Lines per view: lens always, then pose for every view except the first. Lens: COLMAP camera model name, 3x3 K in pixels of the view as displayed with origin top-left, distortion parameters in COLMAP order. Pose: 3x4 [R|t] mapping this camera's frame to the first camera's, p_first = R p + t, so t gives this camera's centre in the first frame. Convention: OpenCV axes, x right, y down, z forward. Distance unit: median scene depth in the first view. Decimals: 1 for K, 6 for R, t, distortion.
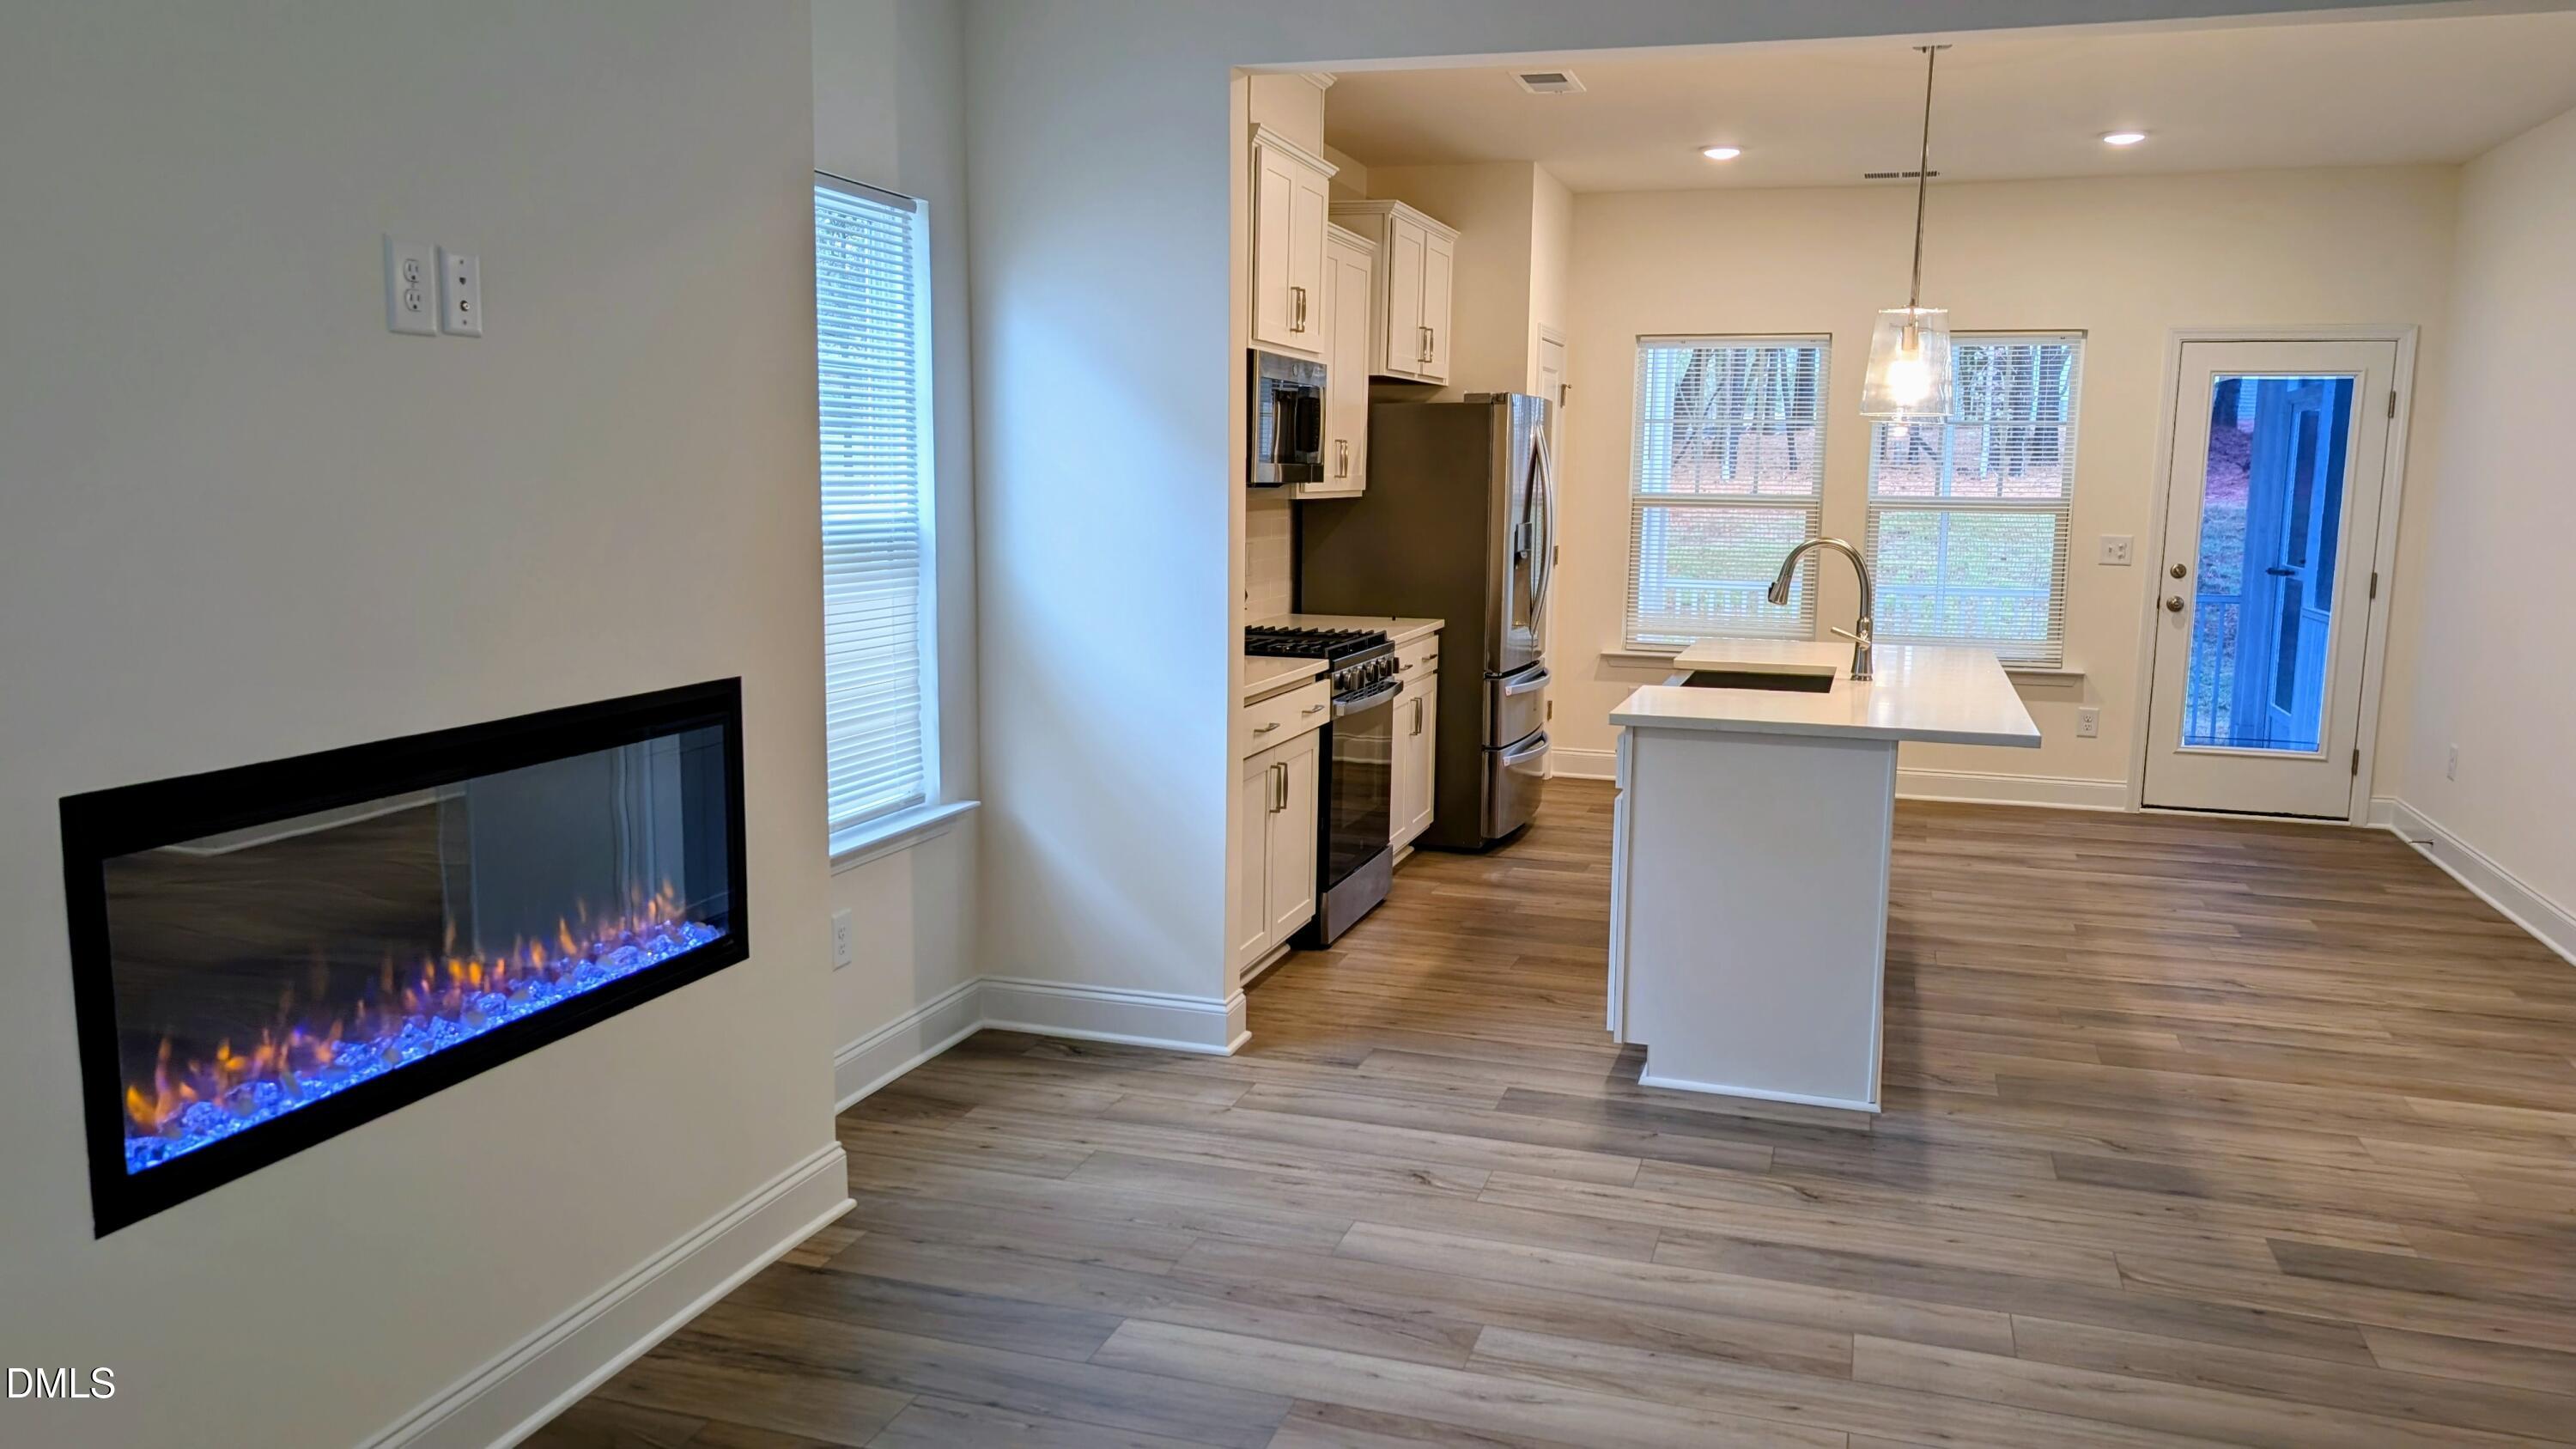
lens RADIAL K [[1853.7, 0, 1290.0], [0, 1853.7, 744.9], [0, 0, 1]] dist [0.012565, -0.000605]
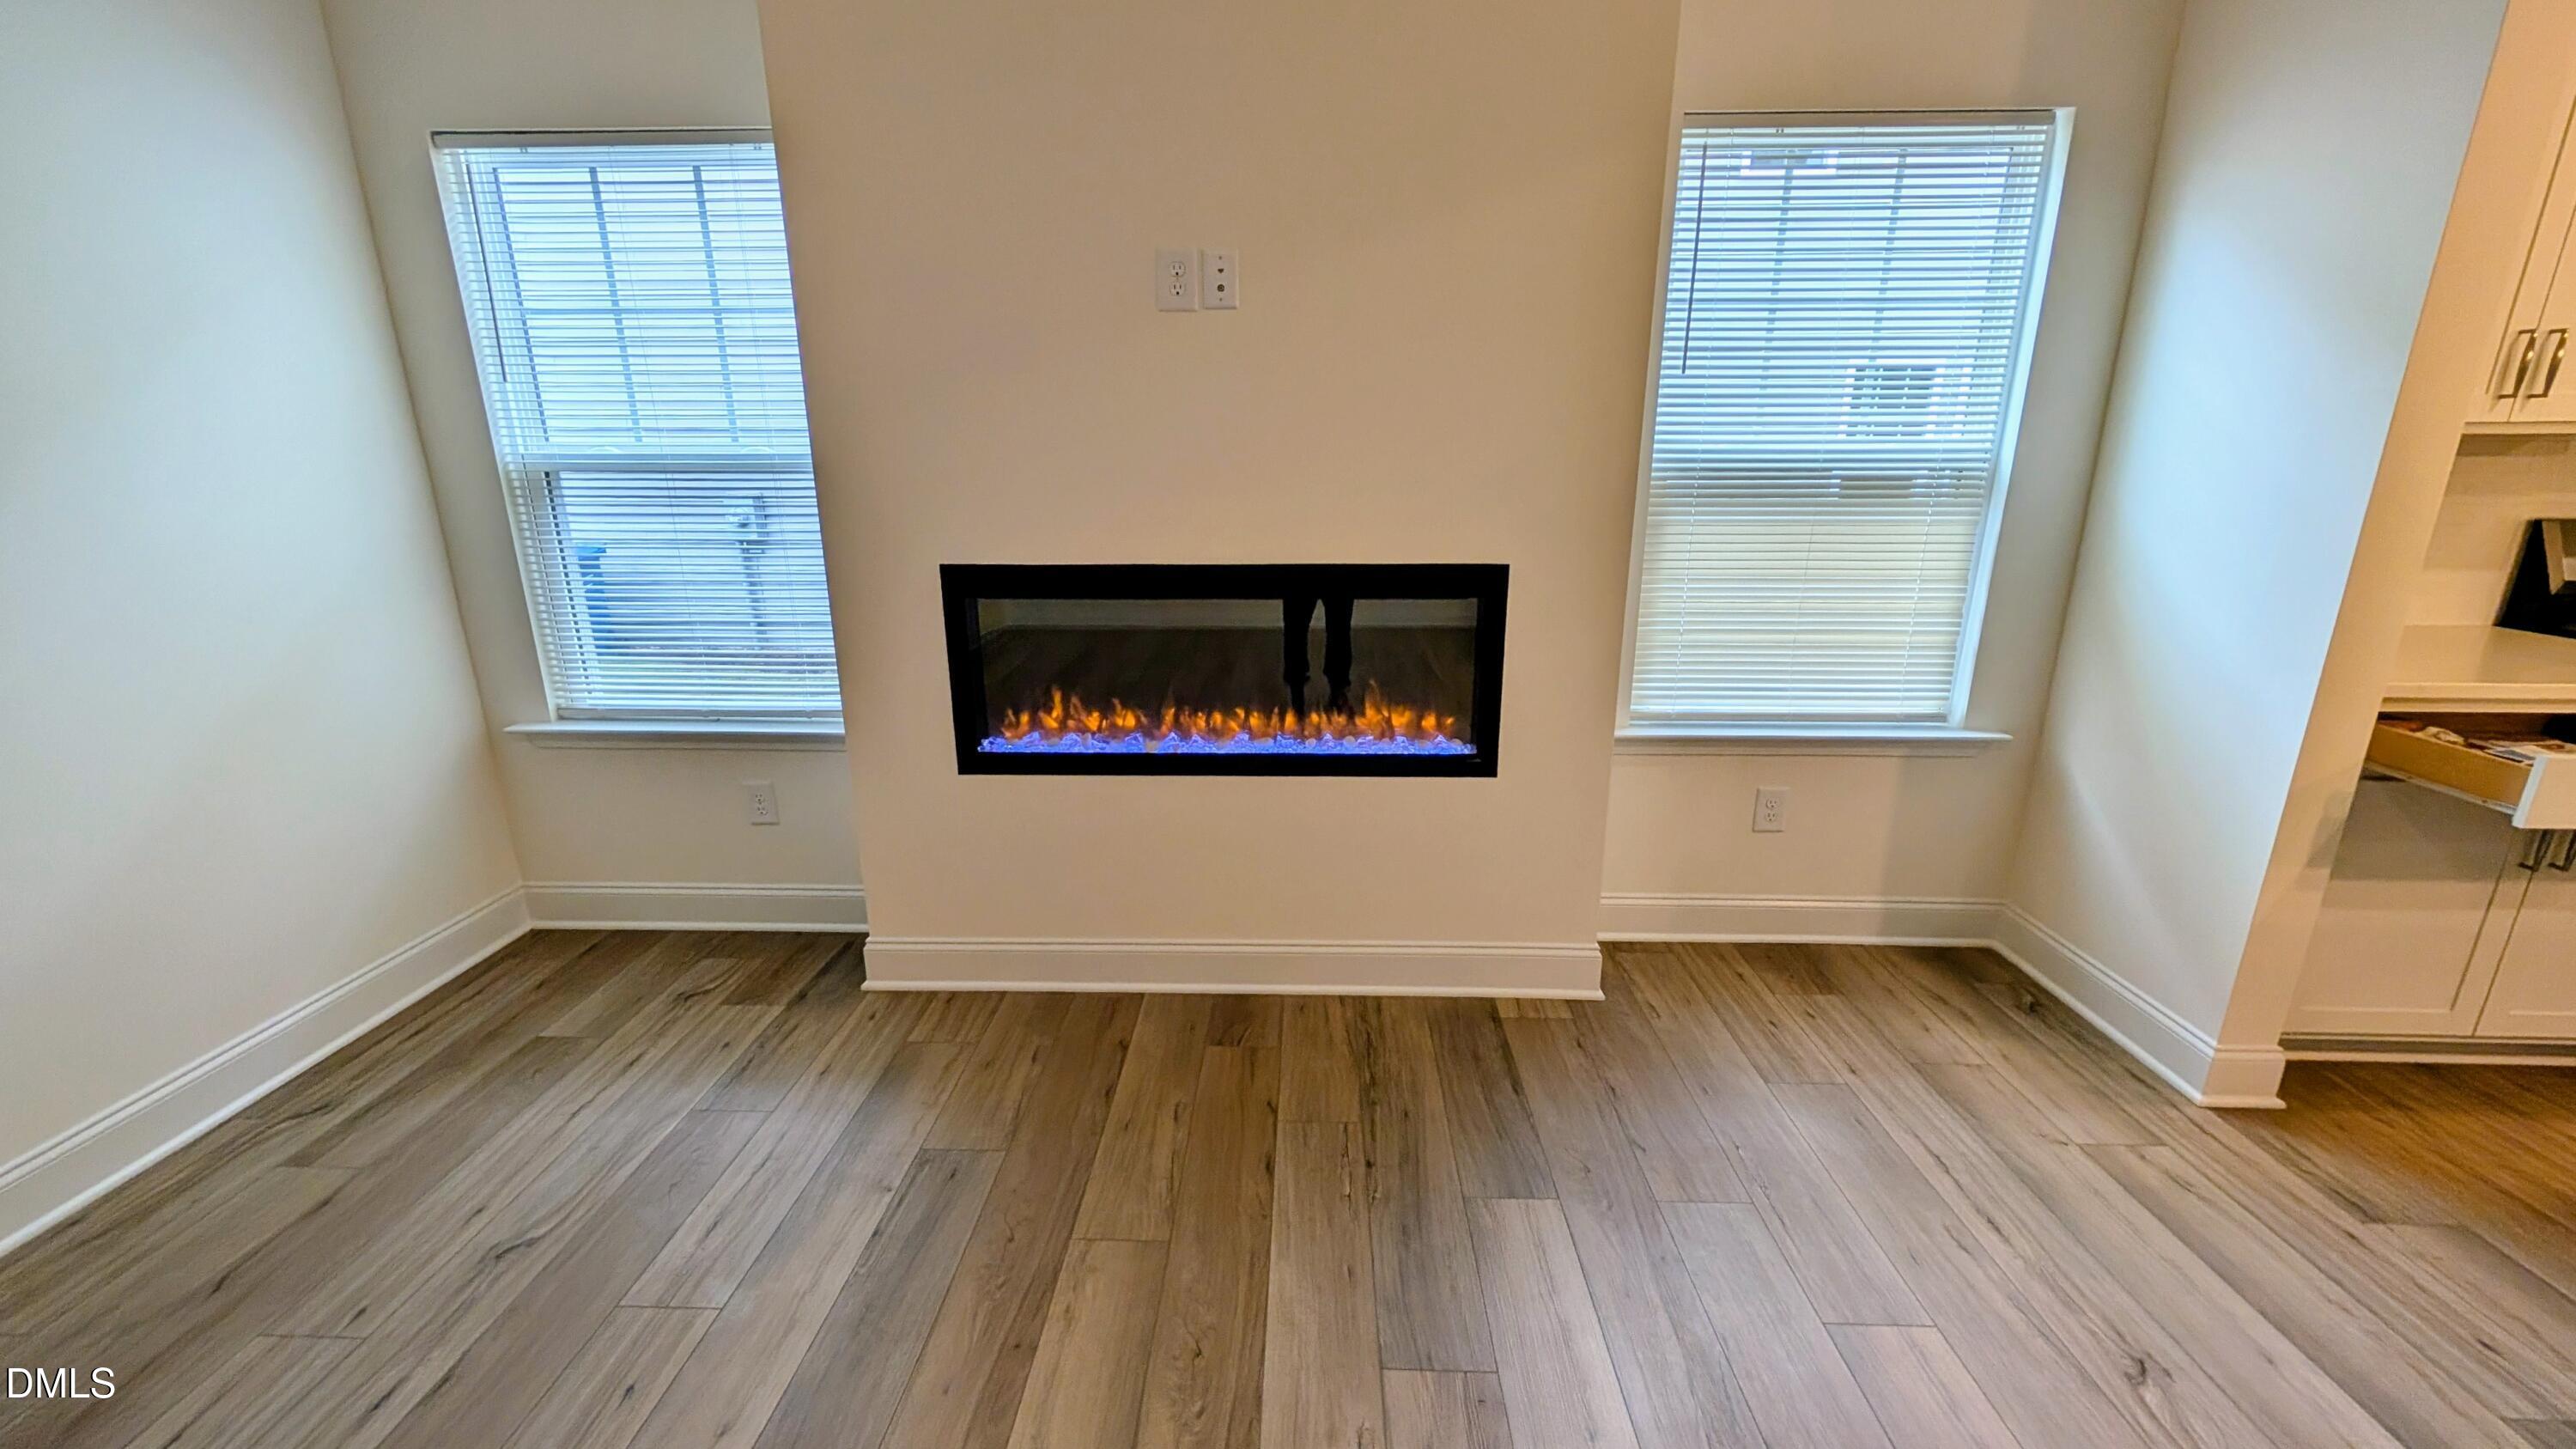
lens RADIAL K [[1010.0, 0, 1289.2], [0, 1010.0, 717.7], [0, 0, 1]] dist [0.000061, 0.000671]
pose [[0.272652, 0.241600, -0.931284, 0.259767], [-0.136479, 0.967881, 0.211138, -0.046317], [0.952384, 0.069533, 0.296868, 0.500161]]
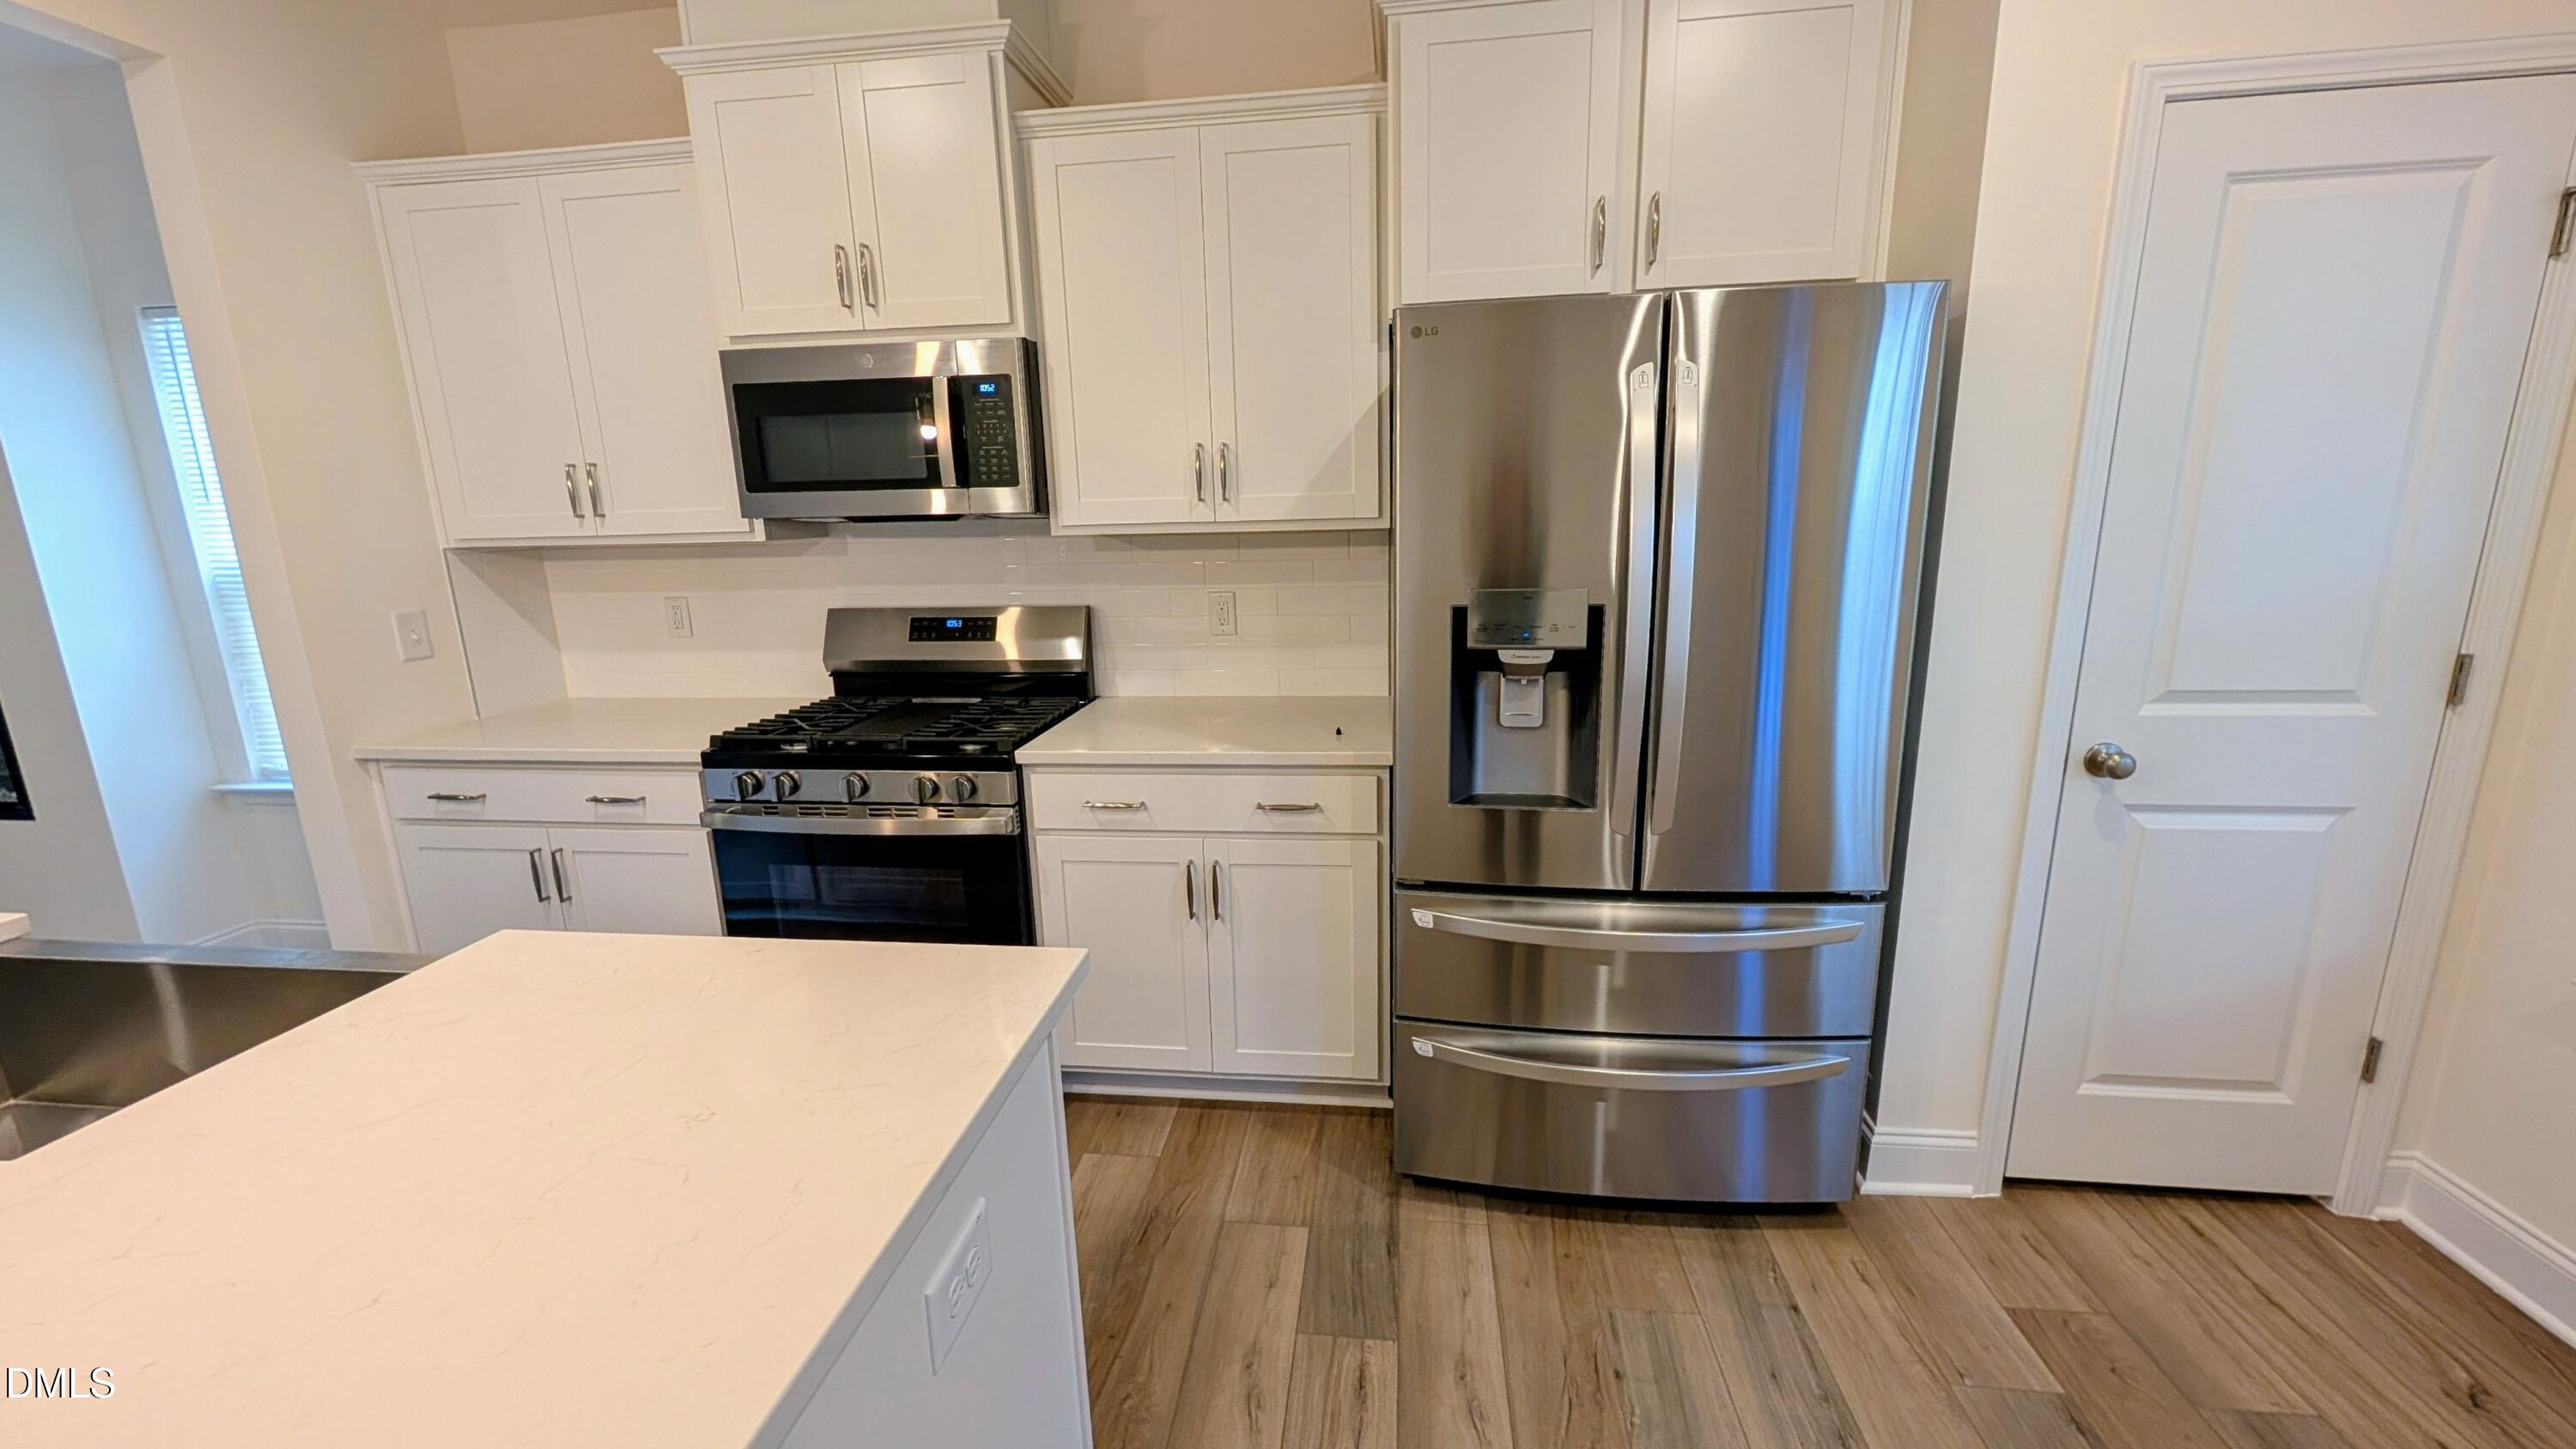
lens RADIAL K [[1010.0, 0, 1277.4], [0, 1010.0, 722.2], [0, 0, 1]] dist [0.000061, 0.000671]
pose [[0.185129, 0.191281, -0.963918, 0.609203], [-0.119038, 0.978016, 0.171216, -0.205041], [0.975478, 0.083046, 0.203829, 1.485090]]
